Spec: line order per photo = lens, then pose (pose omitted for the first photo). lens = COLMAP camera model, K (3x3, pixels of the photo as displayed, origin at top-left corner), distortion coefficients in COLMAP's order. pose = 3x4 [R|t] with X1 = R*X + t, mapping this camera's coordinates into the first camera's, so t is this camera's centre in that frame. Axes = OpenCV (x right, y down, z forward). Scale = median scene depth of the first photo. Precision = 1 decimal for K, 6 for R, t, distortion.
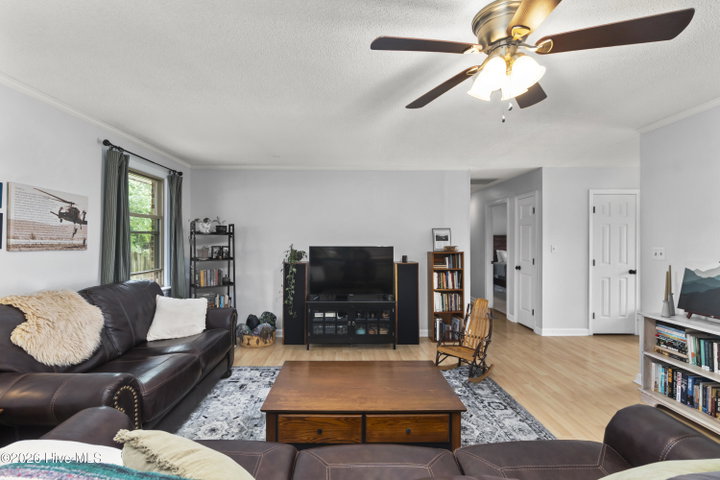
lens RADIAL K [[312.4, 0, 350.6], [0, 312.4, 240.2], [0, 0, 1]] dist [-0.001871, 0.000266]
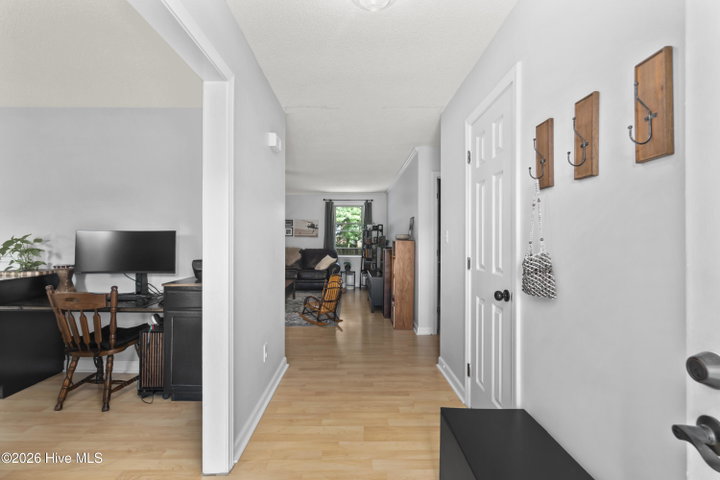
lens RADIAL K [[312.4, 0, 359.1], [0, 312.4, 238.5], [0, 0, 1]] dist [-0.001871, 0.000266]
pose [[-0.005728, -0.008381, -0.999948, 1.438076], [-0.002006, 0.999963, -0.008369, 0.043809], [0.999982, 0.001958, -0.005744, 0.932221]]
